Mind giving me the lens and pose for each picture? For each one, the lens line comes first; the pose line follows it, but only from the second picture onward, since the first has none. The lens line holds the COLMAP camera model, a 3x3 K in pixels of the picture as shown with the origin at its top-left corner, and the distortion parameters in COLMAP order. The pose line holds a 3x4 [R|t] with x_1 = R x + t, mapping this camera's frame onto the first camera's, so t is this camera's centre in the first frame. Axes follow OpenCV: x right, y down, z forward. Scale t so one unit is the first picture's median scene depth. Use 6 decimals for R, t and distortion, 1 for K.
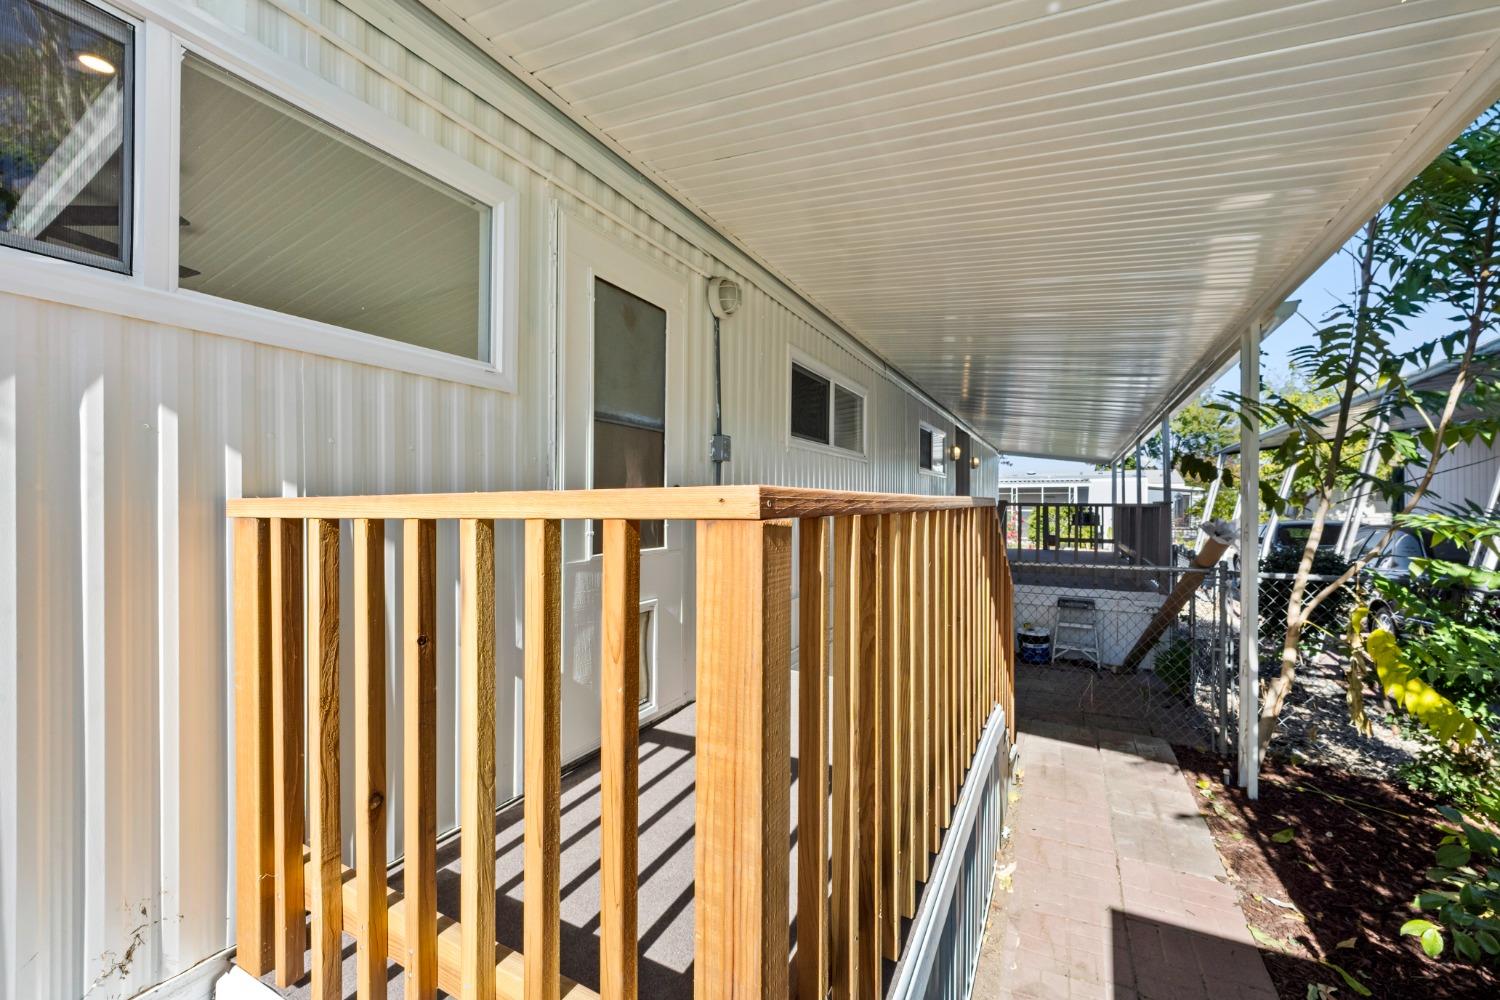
lens RADIAL K [[593.7, 0, 748.6], [0, 593.7, 504.3], [0, 0, 1]] dist [0.000500, 0.000374]
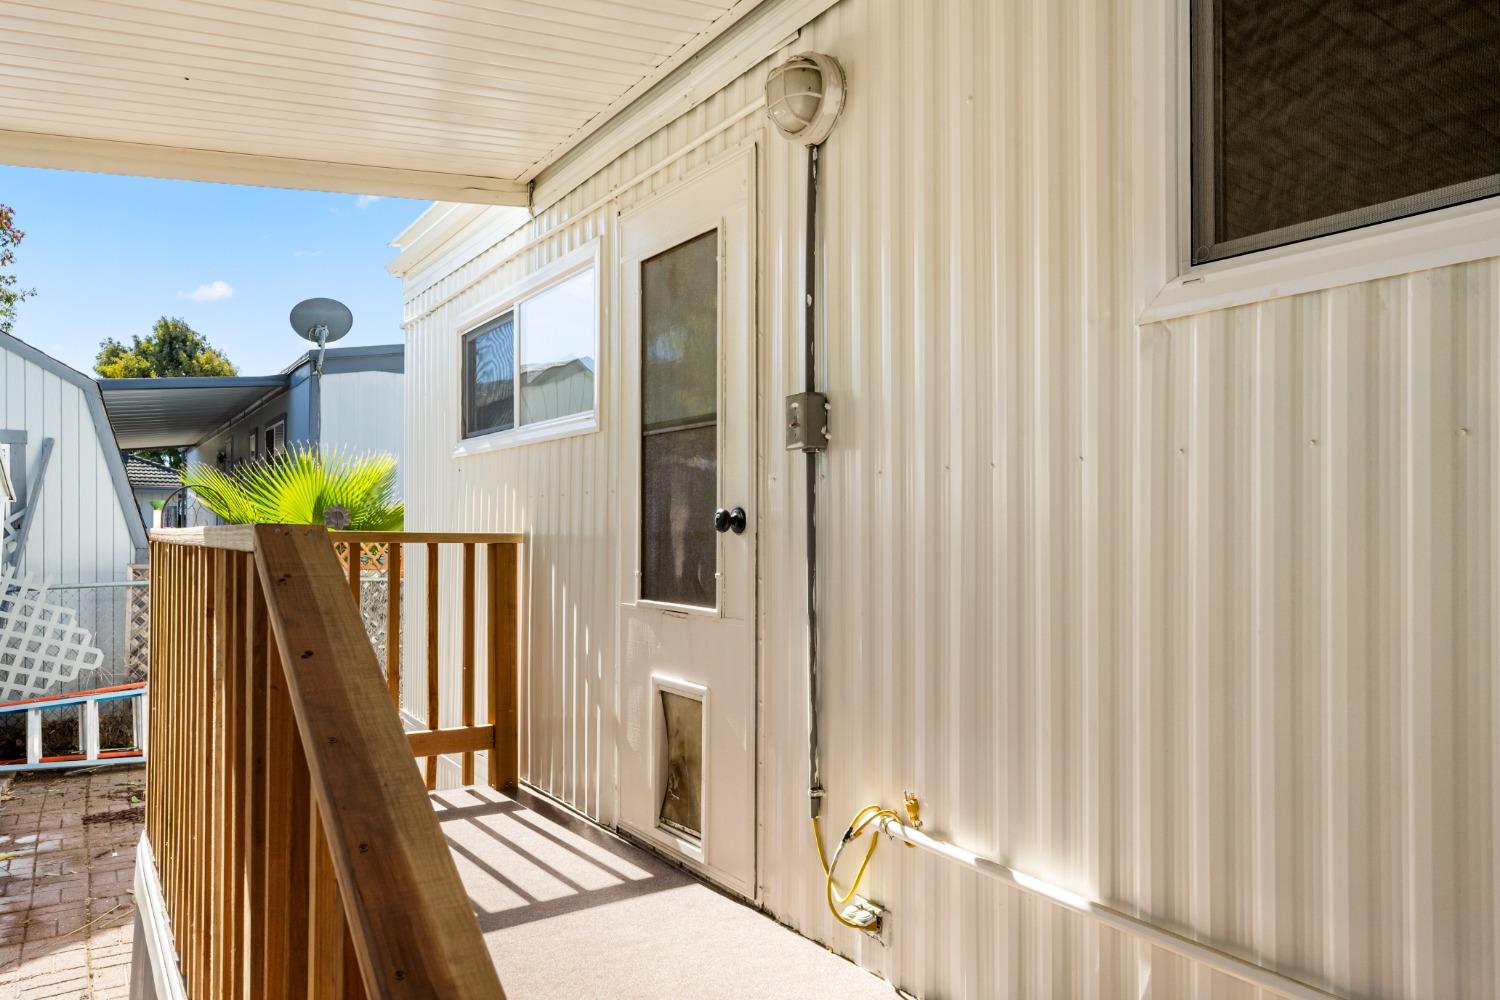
lens RADIAL K [[1183.8, 0, 750.0], [0, 1183.8, 500.0], [0, 0, 1]] dist [-0.001538, 0.000039]
pose [[-0.536012, -0.012885, -0.844112, 0.977945], [0.002493, 0.999855, -0.016846, -0.024839], [0.844207, -0.011134, -0.535902, 1.877826]]
